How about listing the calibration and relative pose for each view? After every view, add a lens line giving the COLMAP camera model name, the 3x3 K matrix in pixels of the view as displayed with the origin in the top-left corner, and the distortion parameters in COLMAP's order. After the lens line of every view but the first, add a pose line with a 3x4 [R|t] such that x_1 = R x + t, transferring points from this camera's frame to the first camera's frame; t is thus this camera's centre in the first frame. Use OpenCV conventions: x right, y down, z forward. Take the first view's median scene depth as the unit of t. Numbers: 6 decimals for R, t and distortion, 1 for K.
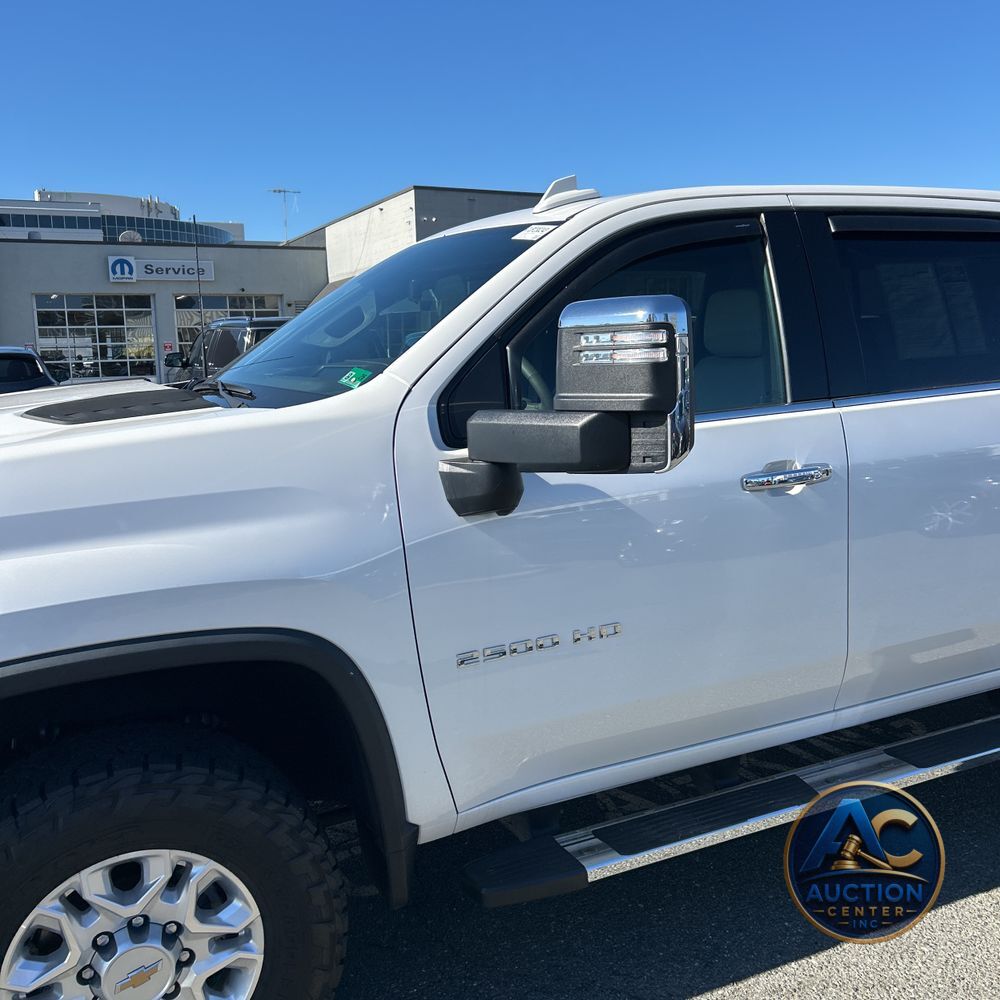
lens RADIAL K [[993.3, 0, 500.7], [0, 993.3, 495.8], [0, 0, 1]] dist [0.039710, -0.039018]
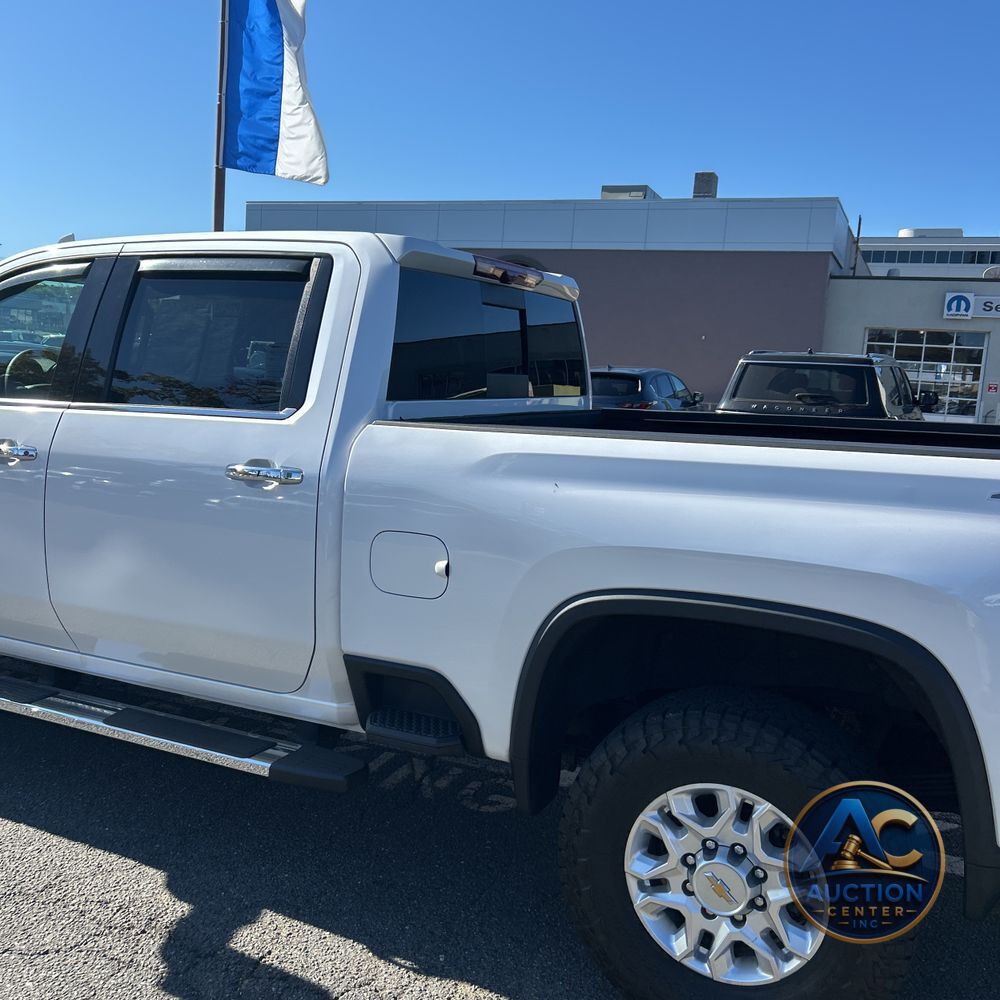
lens RADIAL K [[1003.3, 0, 493.7], [0, 1003.3, 488.2], [0, 0, 1]] dist [0.036707, -0.083665]
pose [[0.631271, 0.157056, -0.759493, 0.136735], [-0.189654, 0.980811, 0.045186, -0.012282], [0.752016, 0.115516, 0.648944, 0.047722]]
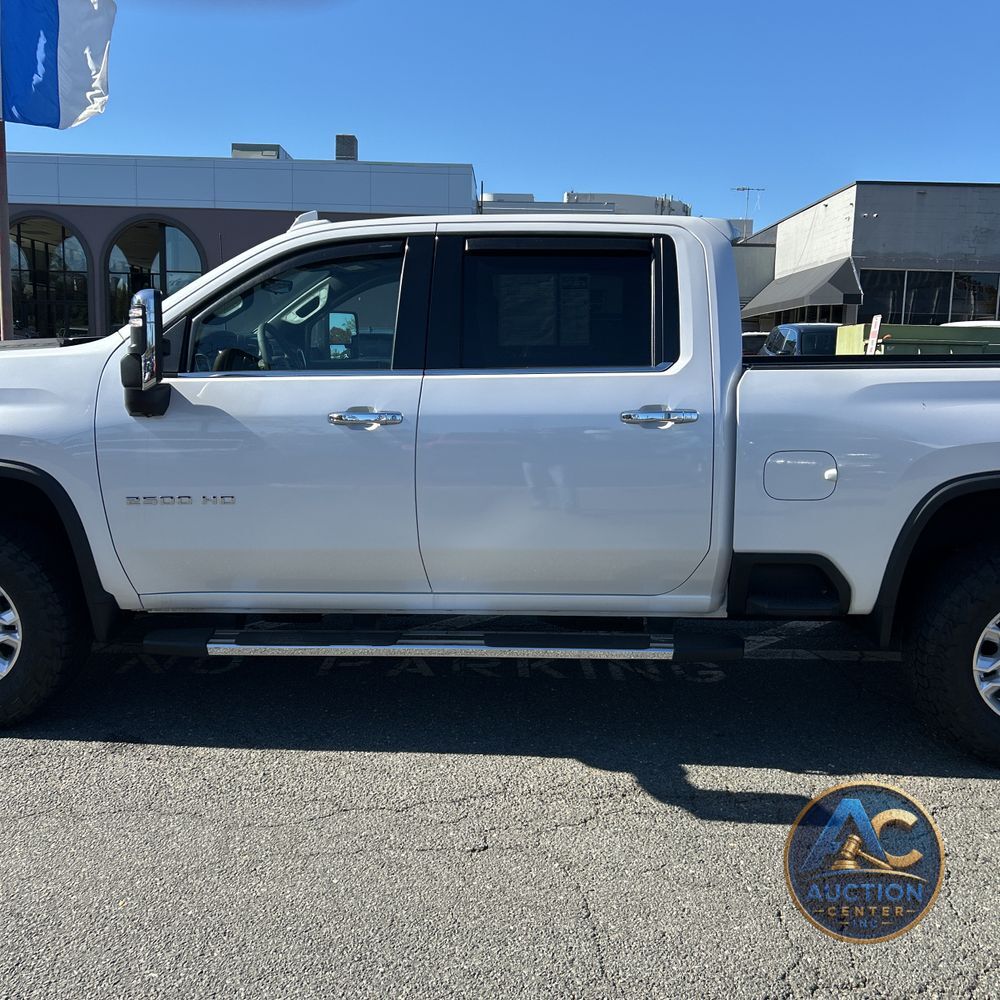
lens RADIAL K [[993.3, 0, 500.7], [0, 993.3, 495.8], [0, 0, 1]] dist [0.039710, -0.039018]
pose [[0.883300, 0.115612, -0.454329, 0.088904], [-0.113860, 0.993003, 0.031322, 0.002081], [0.454771, 0.024063, 0.890283, -0.016570]]
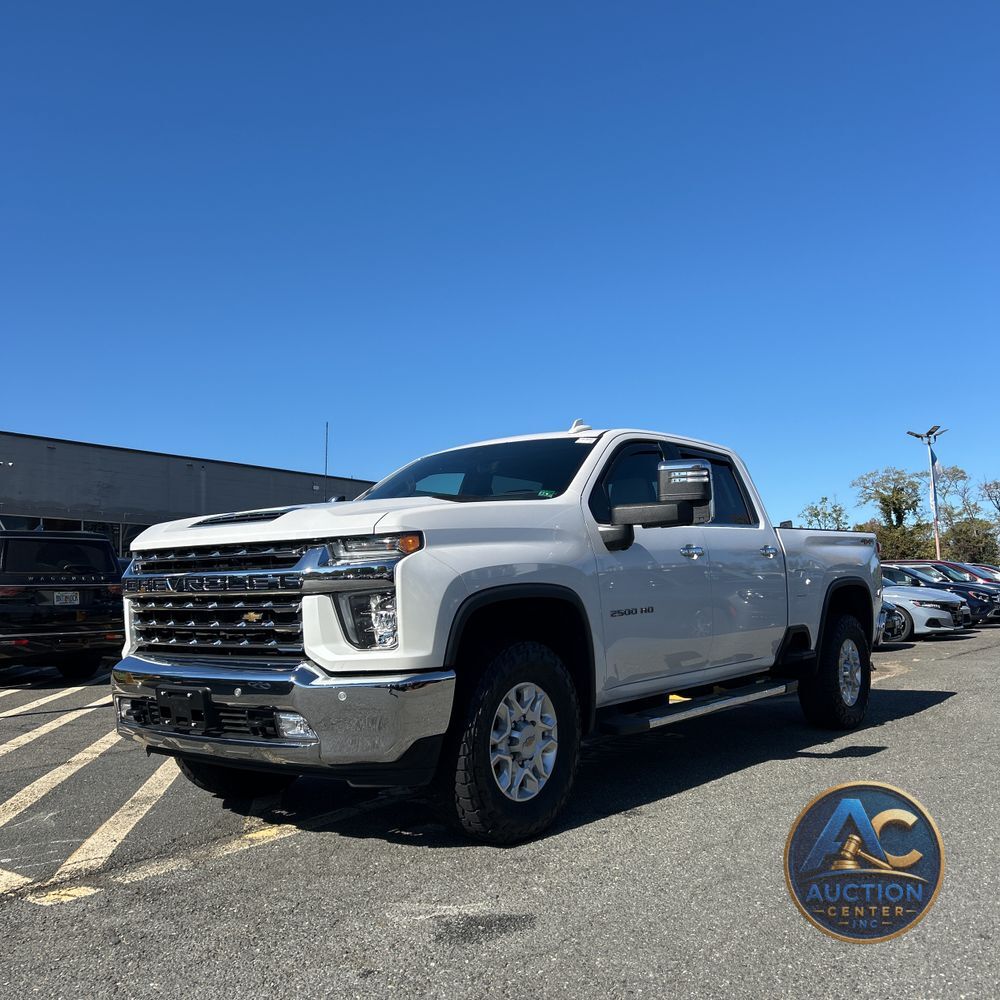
lens RADIAL K [[1003.3, 0, 493.7], [0, 1003.3, 488.2], [0, 0, 1]] dist [0.036707, -0.083665]
pose [[0.892444, 0.062111, 0.446861, -0.089490], [0.061253, 0.964626, -0.256407, 0.031154], [-0.446980, 0.256201, 0.857071, -0.061868]]
